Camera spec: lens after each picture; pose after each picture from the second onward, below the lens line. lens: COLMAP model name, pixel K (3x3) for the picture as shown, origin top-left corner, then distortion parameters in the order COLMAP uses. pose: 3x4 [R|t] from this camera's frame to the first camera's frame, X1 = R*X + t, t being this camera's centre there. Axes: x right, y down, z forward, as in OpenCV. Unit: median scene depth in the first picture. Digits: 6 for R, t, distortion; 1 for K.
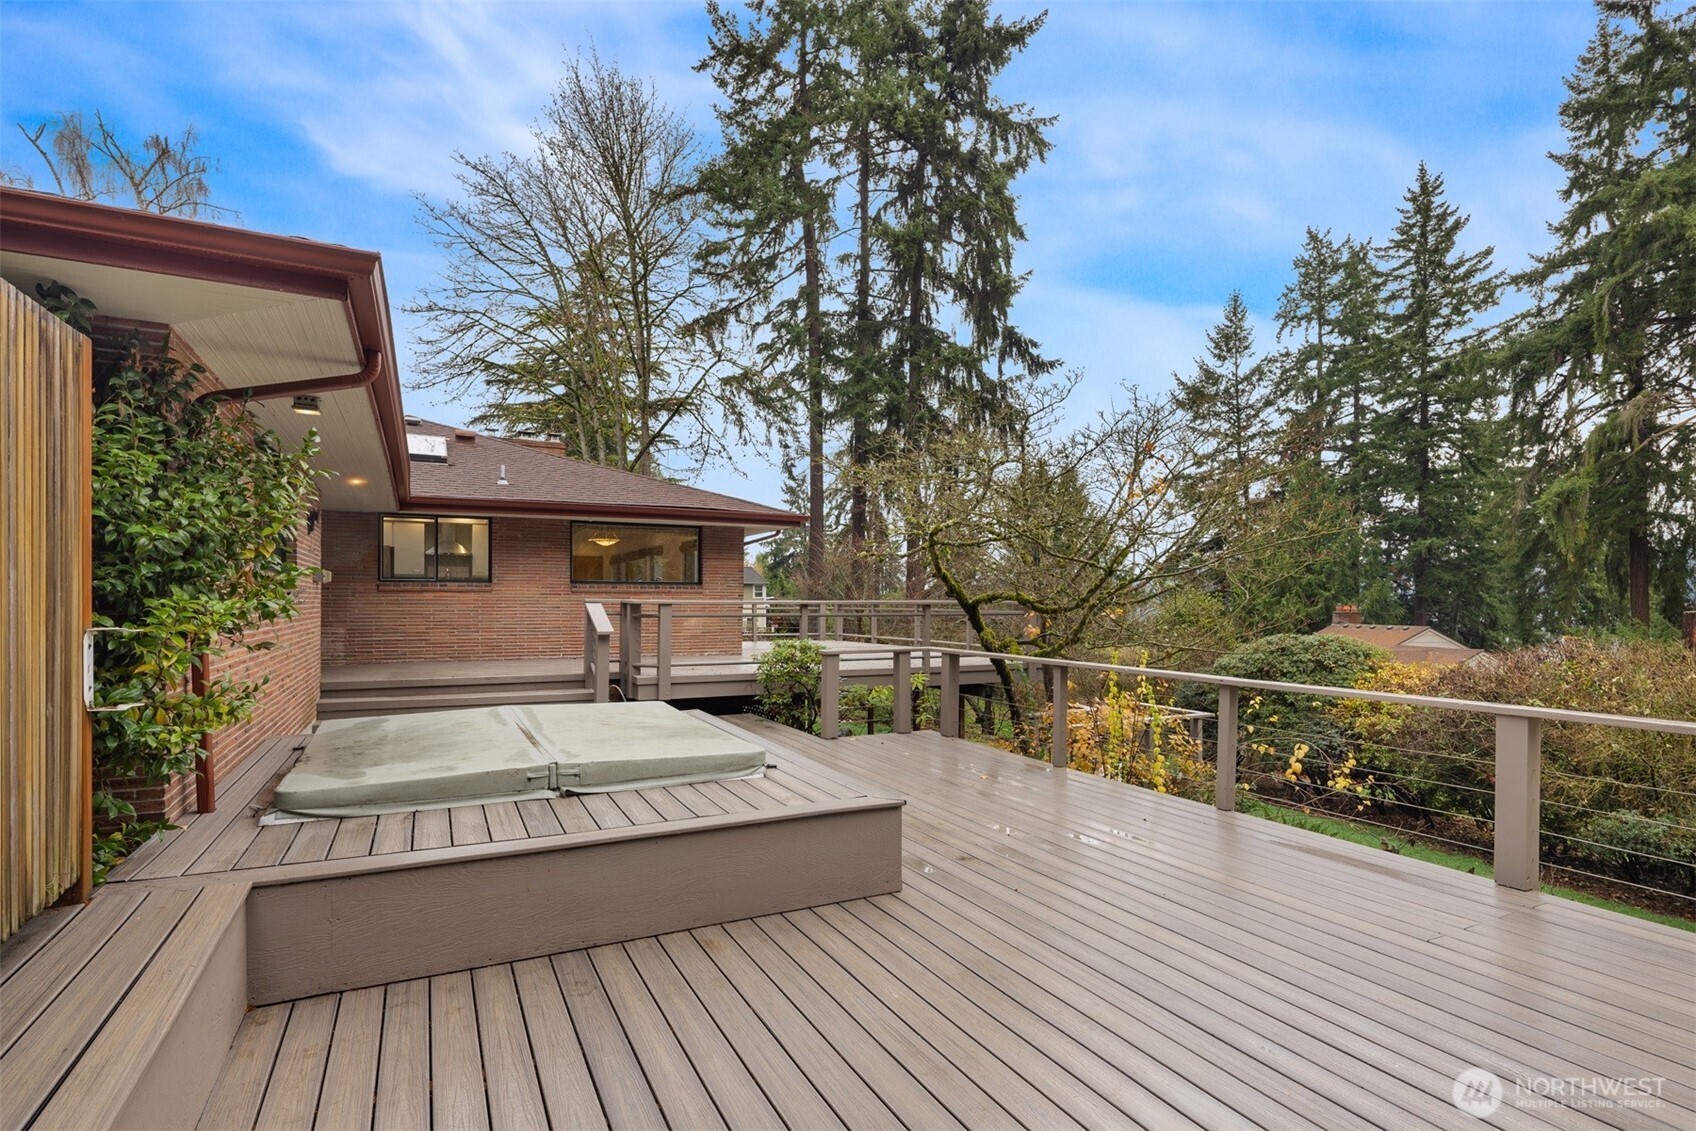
lens RADIAL K [[829.6, 0, 855.4], [0, 829.6, 599.2], [0, 0, 1]] dist [0.004400, -0.002487]
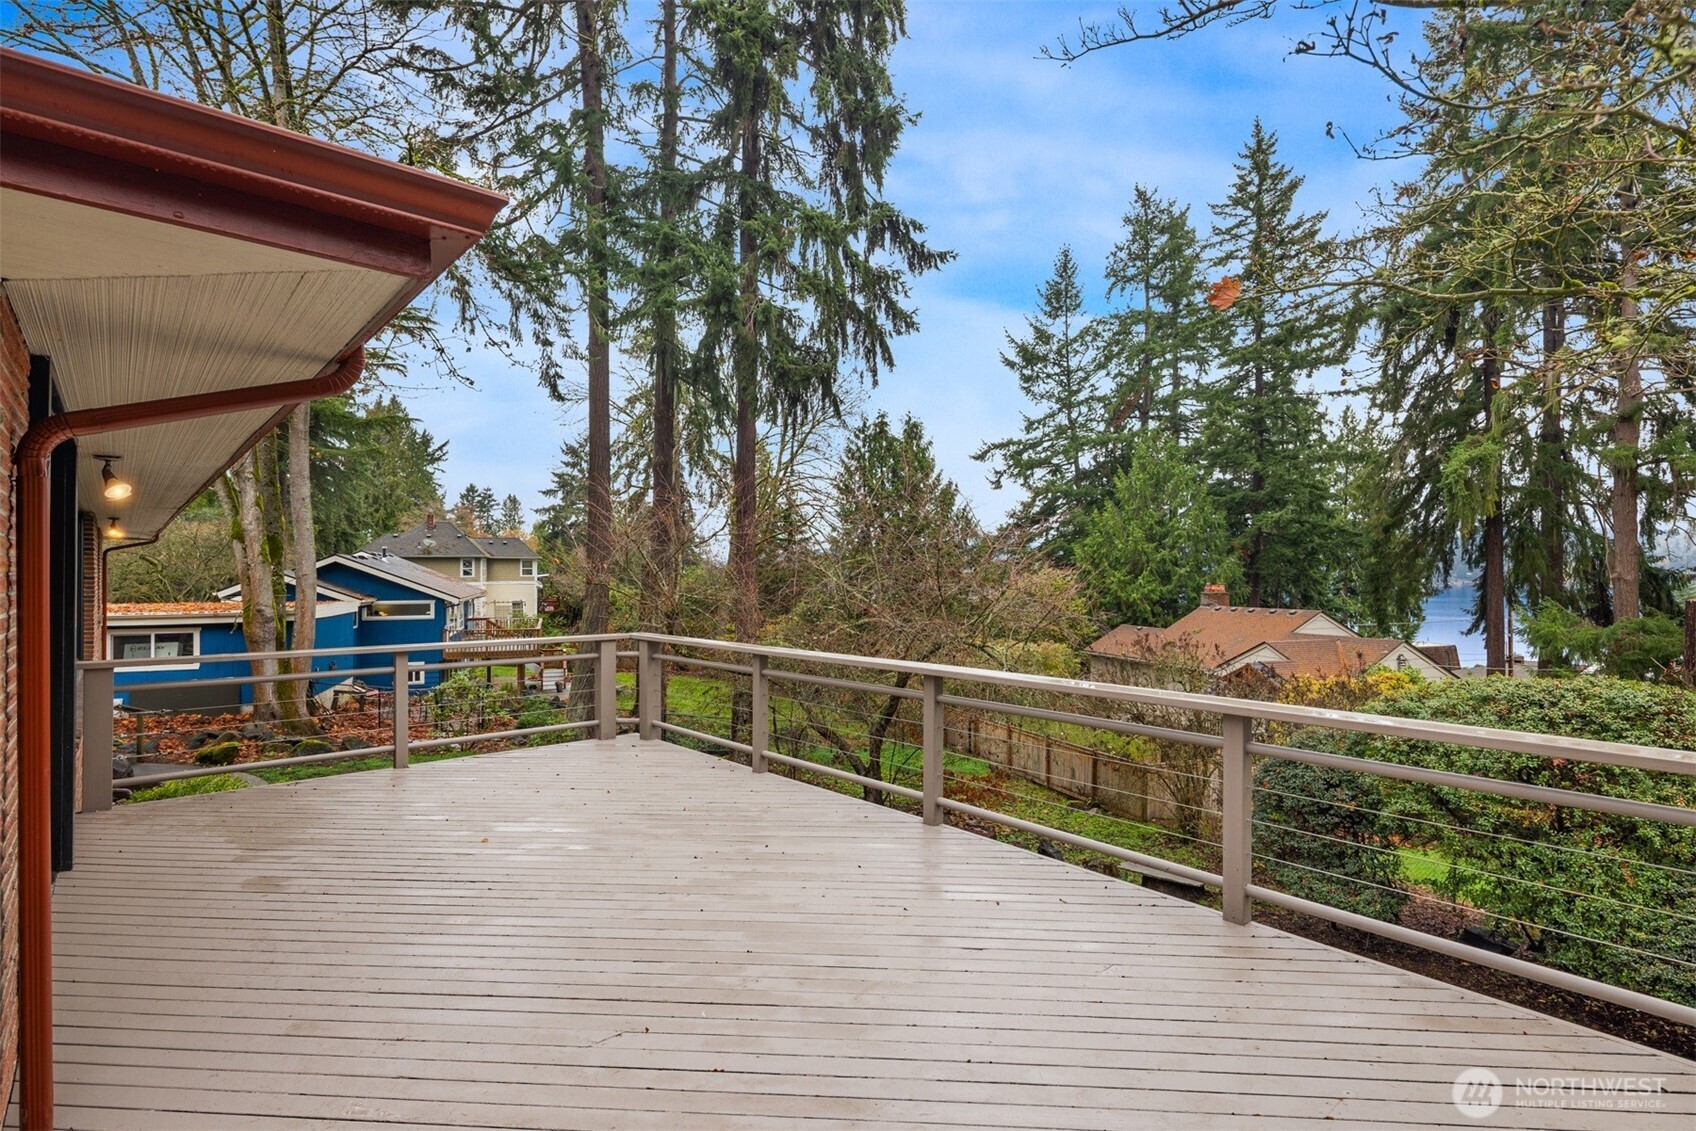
lens RADIAL K [[829.6, 0, 826.0], [0, 829.6, 562.9], [0, 0, 1]] dist [0.004400, -0.002487]
pose [[0.976914, -0.001161, 0.213630, -0.006587], [0.003053, 0.999959, -0.008525, -0.008350], [-0.213611, 0.008980, 0.976877, 0.178936]]
